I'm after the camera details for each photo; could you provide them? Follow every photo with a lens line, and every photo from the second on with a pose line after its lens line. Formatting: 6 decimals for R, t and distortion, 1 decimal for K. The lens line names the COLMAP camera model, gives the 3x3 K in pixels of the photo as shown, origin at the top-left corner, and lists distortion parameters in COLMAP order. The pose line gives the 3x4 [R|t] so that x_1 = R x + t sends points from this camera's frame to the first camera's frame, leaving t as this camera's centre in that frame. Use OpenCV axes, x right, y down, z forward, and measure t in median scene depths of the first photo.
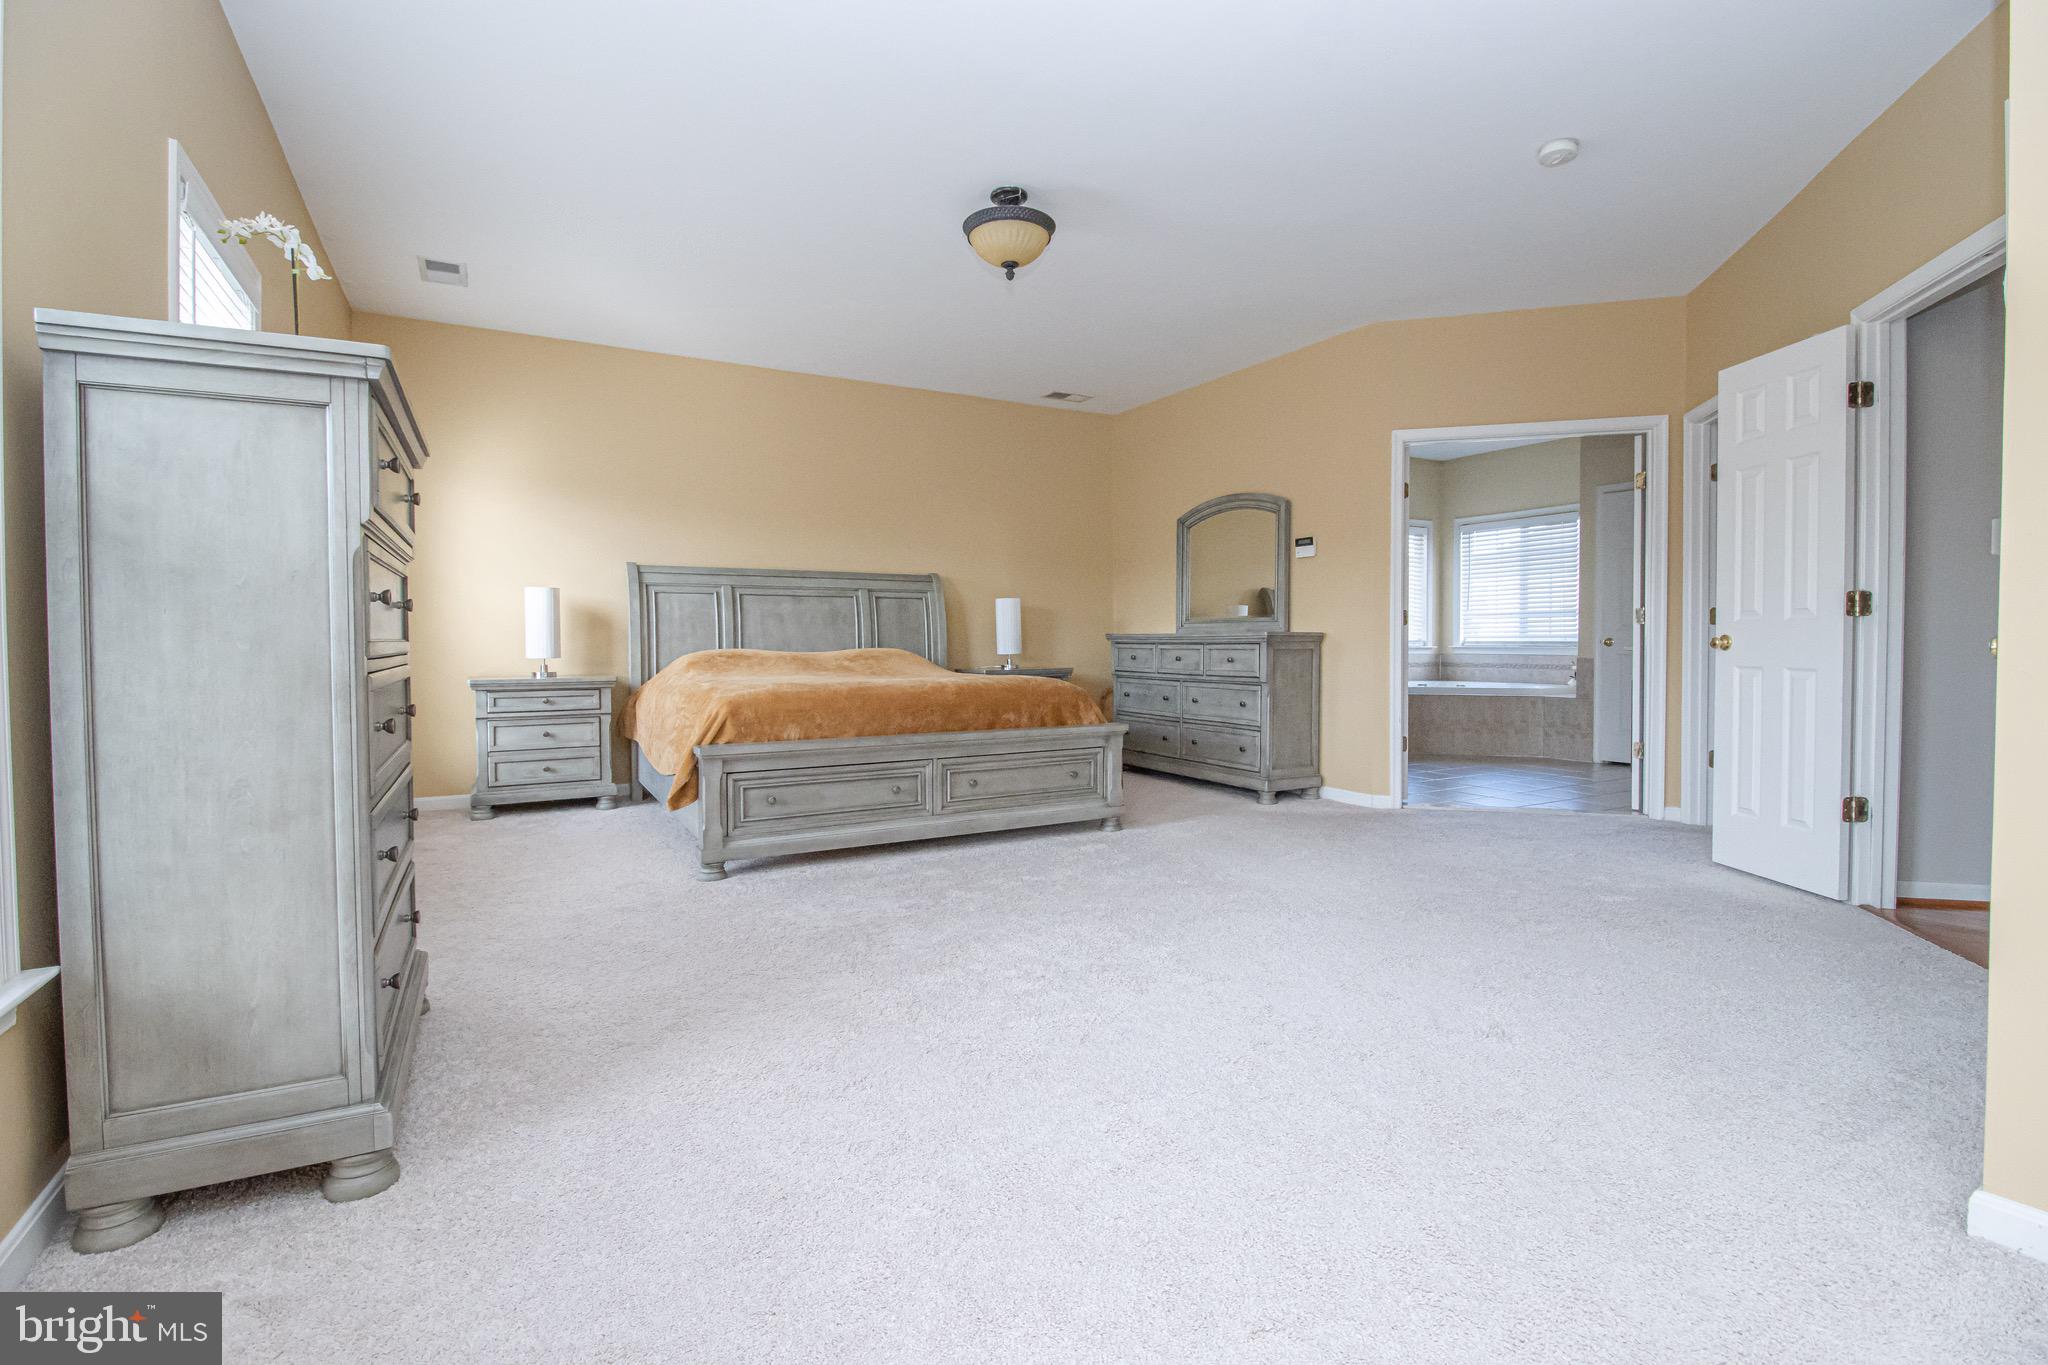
lens RADIAL K [[951.1, 0, 1028.1], [0, 951.1, 665.8], [0, 0, 1]] dist [-0.008390, -0.003048]
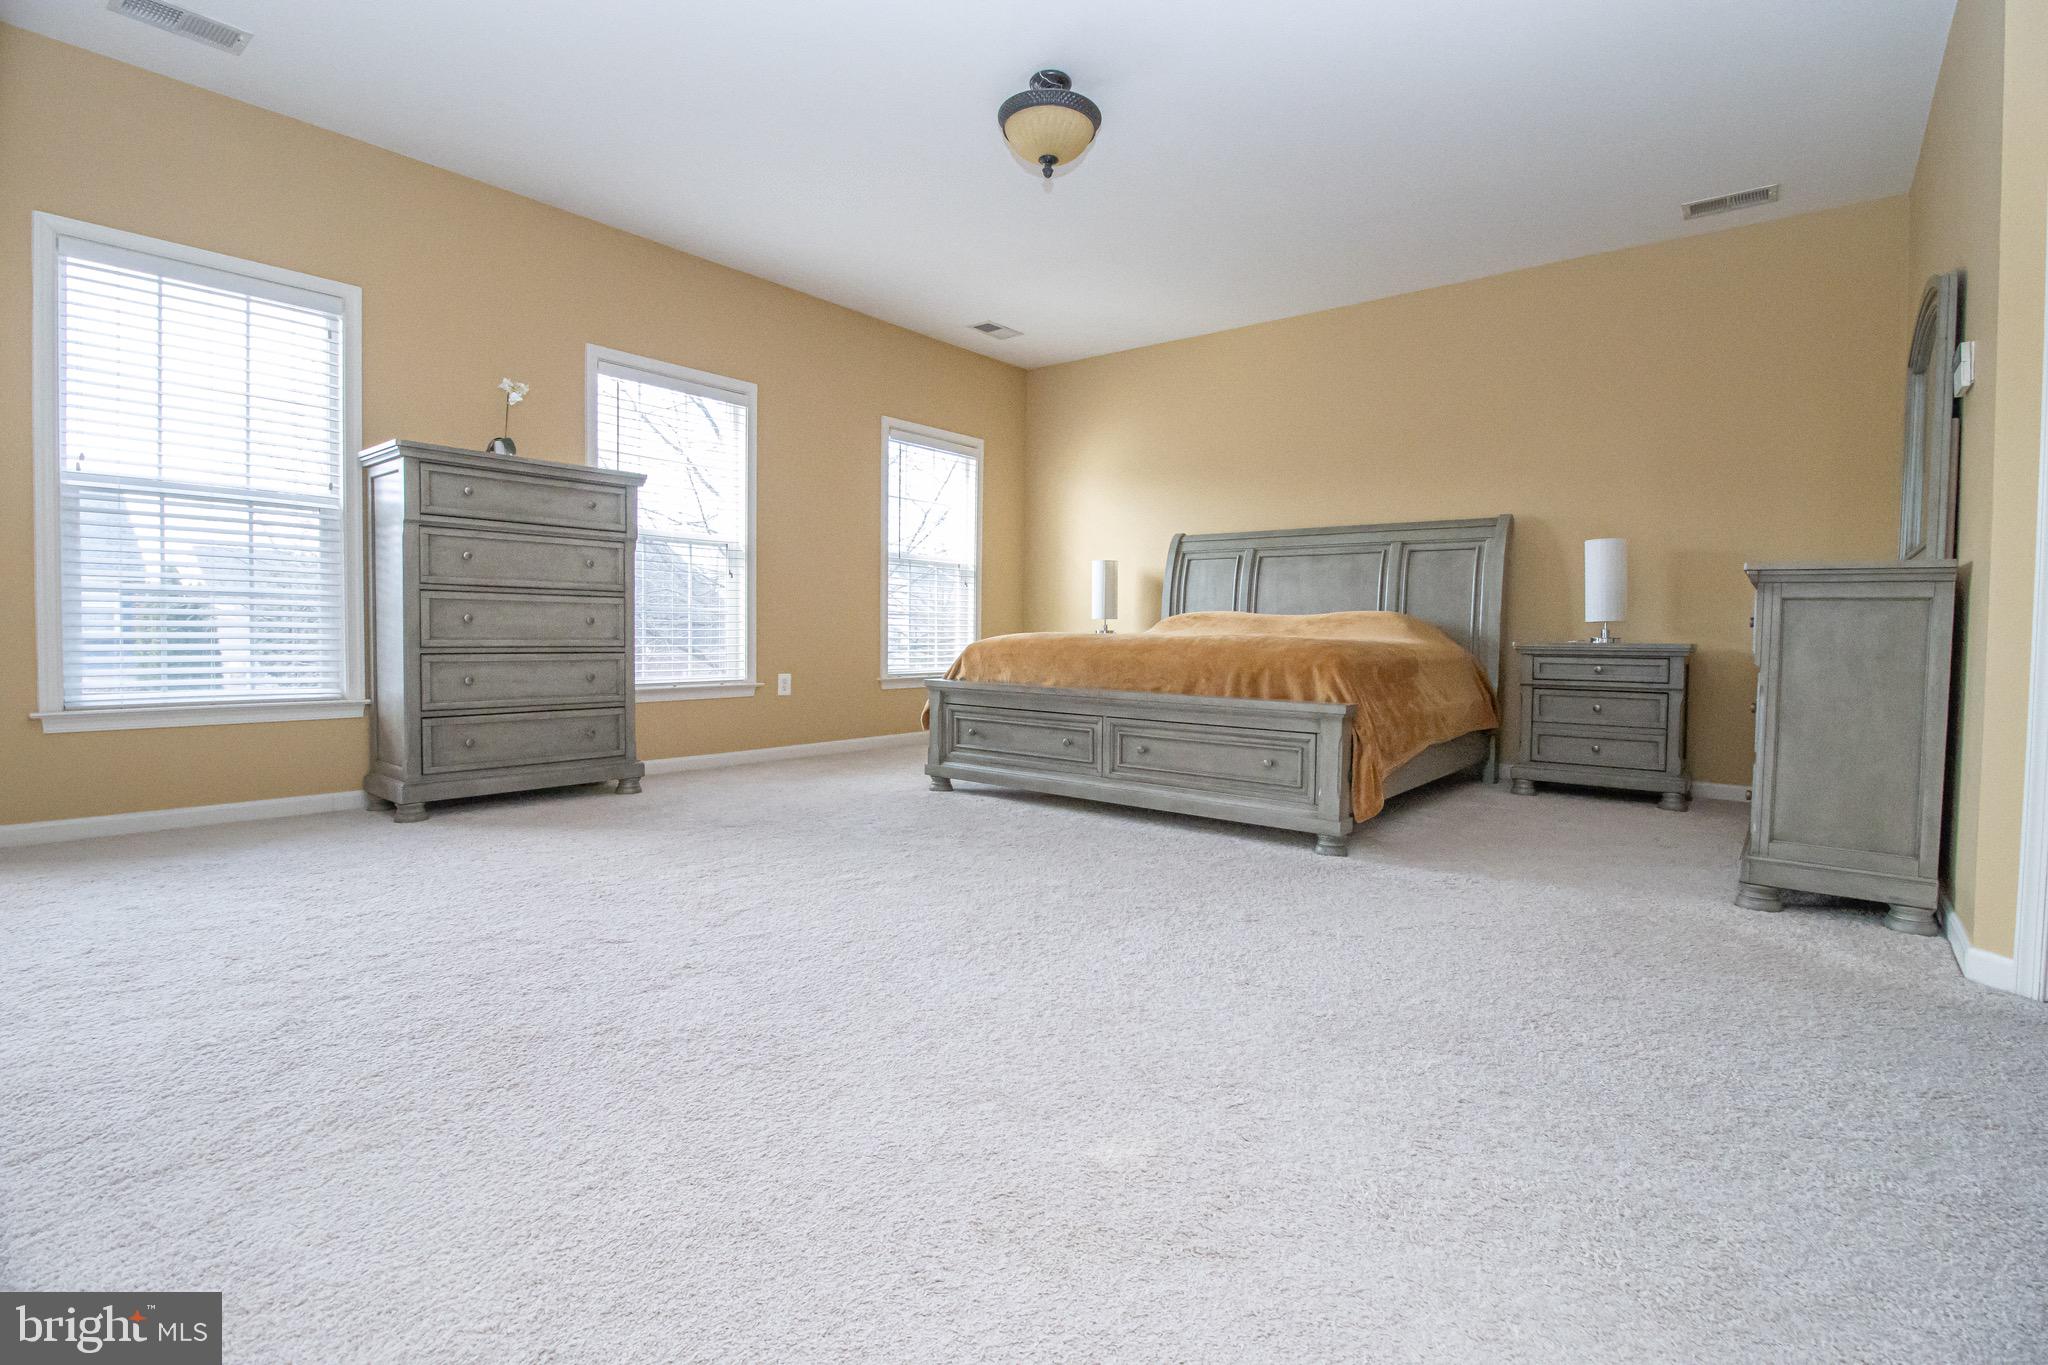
lens RADIAL K [[951.1, 0, 1029.1], [0, 951.1, 670.4], [0, 0, 1]] dist [-0.008390, -0.003048]
pose [[0.363407, 0.046329, -0.930478, 0.663933], [-0.041764, 0.998569, 0.033408, 0.023164], [0.930694, 0.026720, 0.364822, 0.538173]]
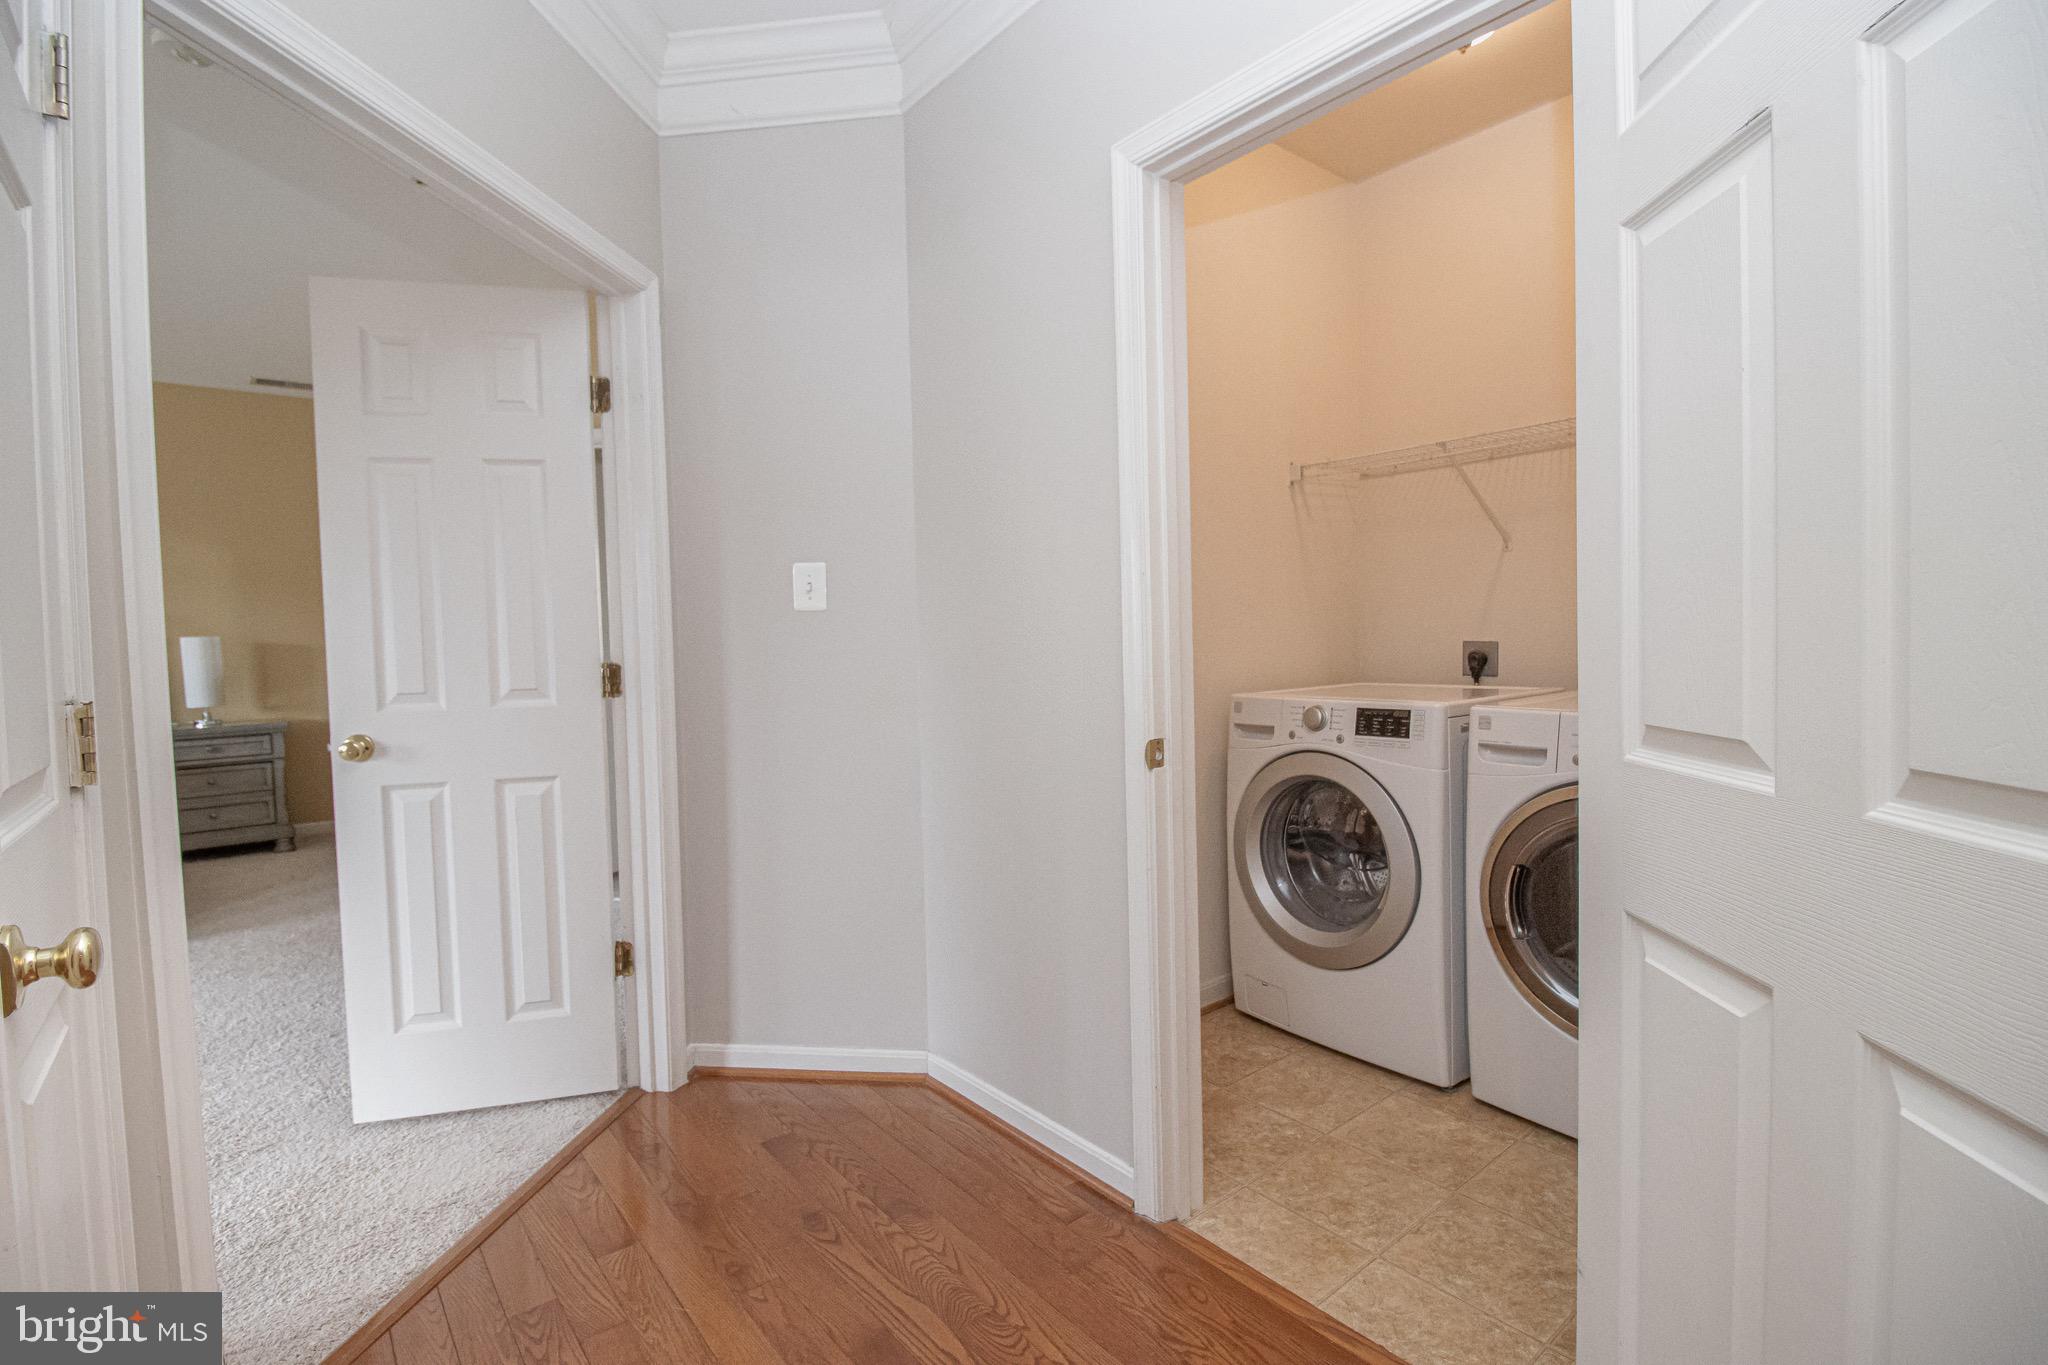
lens RADIAL K [[951.1, 0, 1030.3], [0, 951.1, 672.8], [0, 0, 1]] dist [-0.008390, -0.003048]
pose [[0.983140, -0.022479, 0.181469, 0.744825], [0.021519, 0.999742, 0.007260, -0.047023], [-0.181586, -0.003232, 0.983370, 0.140843]]
